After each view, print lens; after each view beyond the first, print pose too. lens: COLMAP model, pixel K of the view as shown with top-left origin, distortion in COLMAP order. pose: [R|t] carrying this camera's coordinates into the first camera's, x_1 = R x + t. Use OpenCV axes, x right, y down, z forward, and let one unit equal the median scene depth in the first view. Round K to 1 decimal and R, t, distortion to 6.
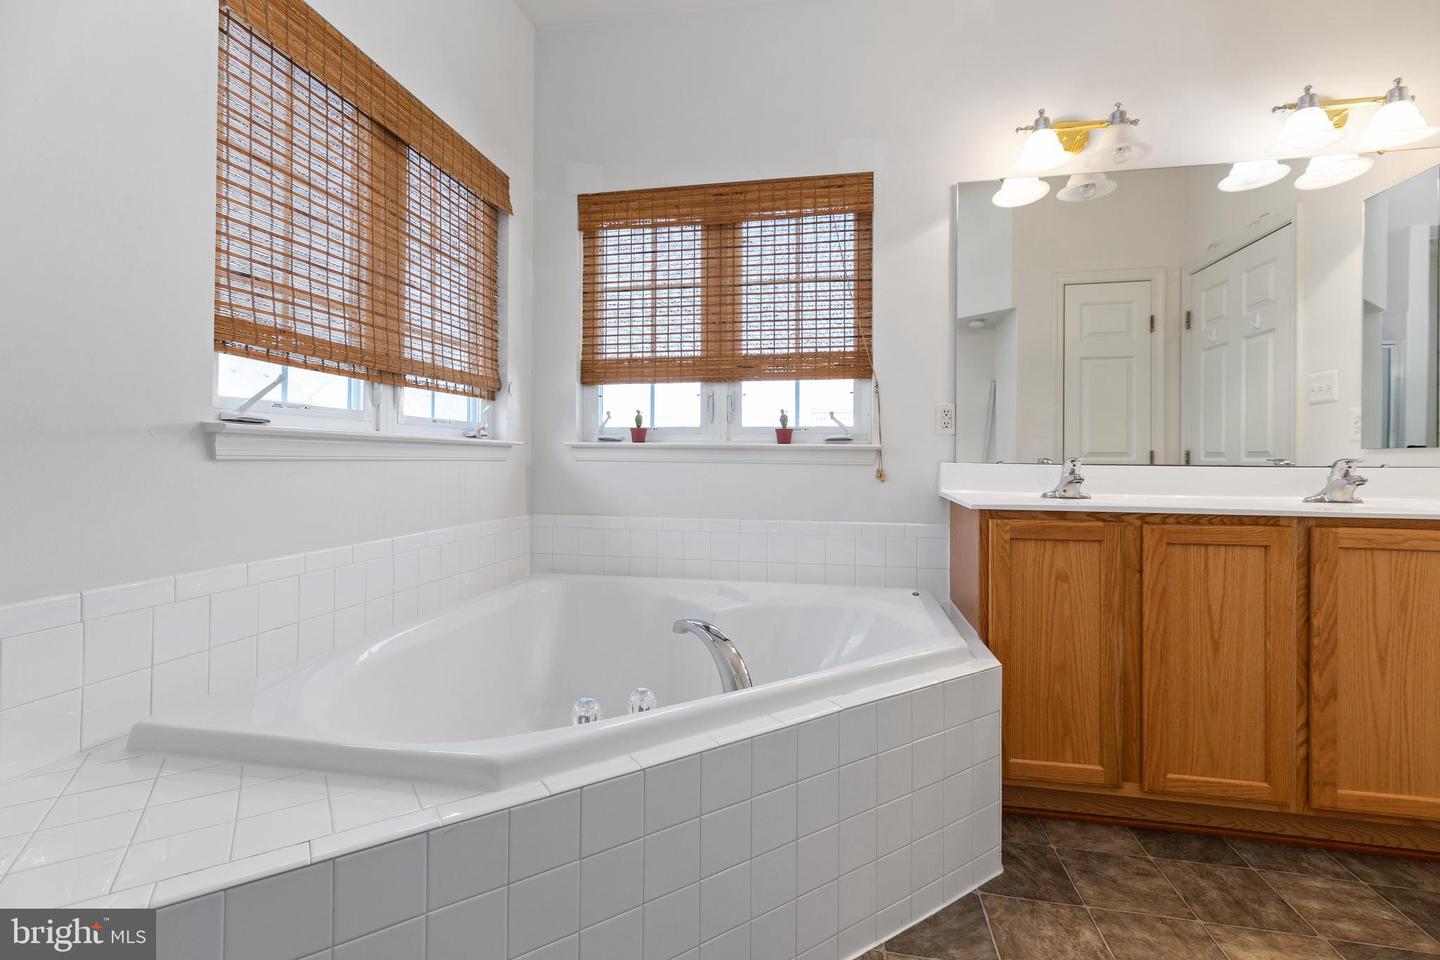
lens RADIAL K [[645.2, 0, 719.7], [0, 645.2, 459.2], [0, 0, 1]] dist [0.002278, 0.000395]
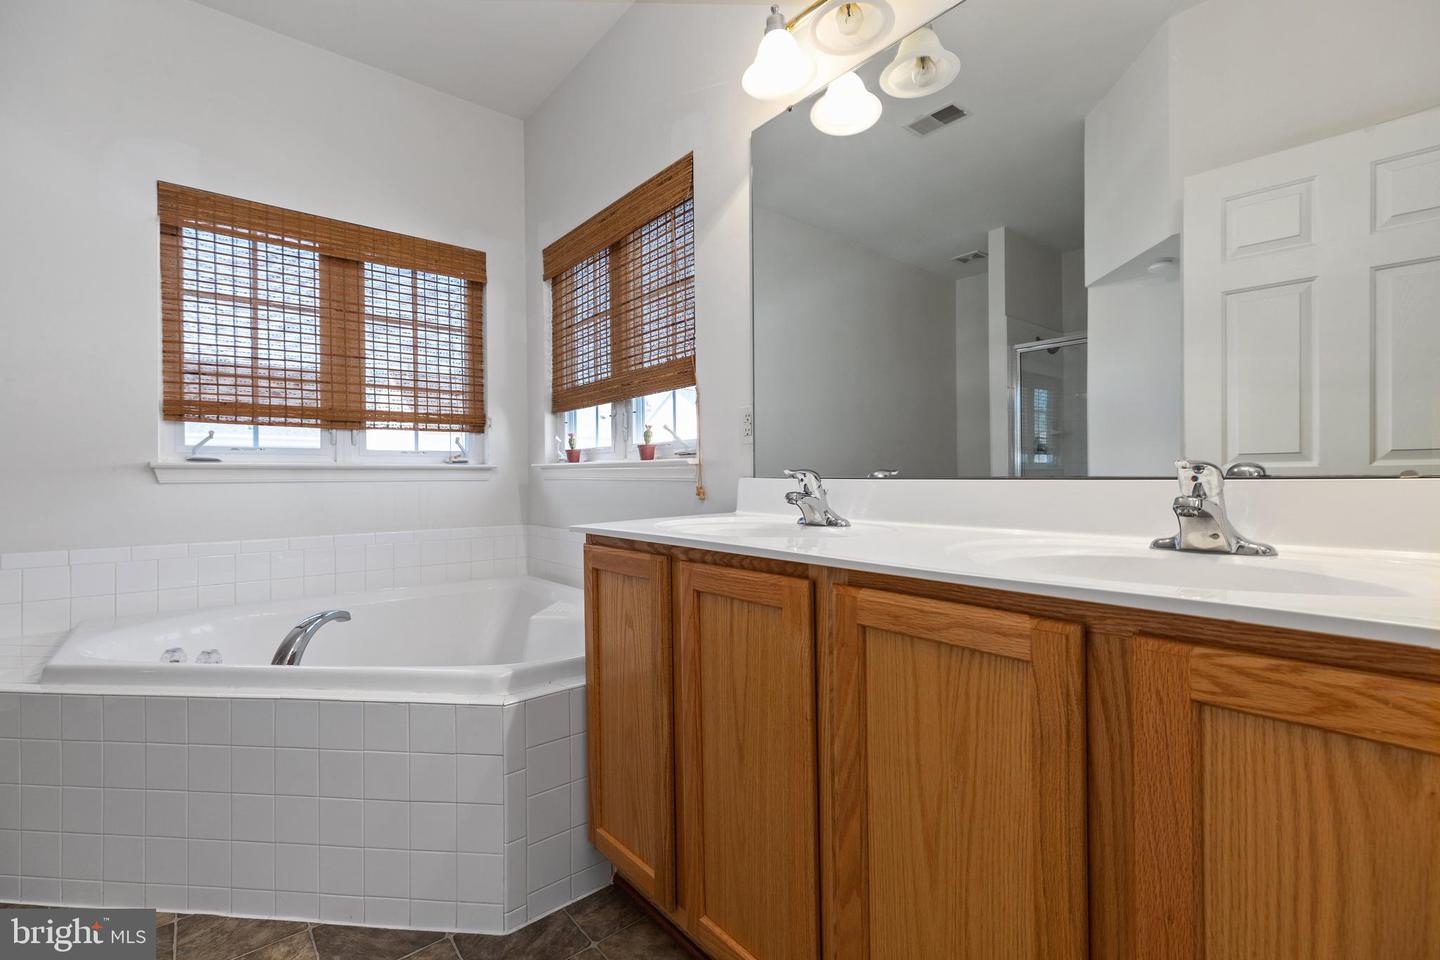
lens RADIAL K [[642.6, 0, 718.0], [0, 642.6, 476.9], [0, 0, 1]] dist [0.005126, 0.000431]
pose [[0.766473, -0.014995, -0.642102, 1.135335], [0.018912, 0.999821, -0.000774, 0.006447], [0.641998, -0.011550, 0.766619, 0.462495]]
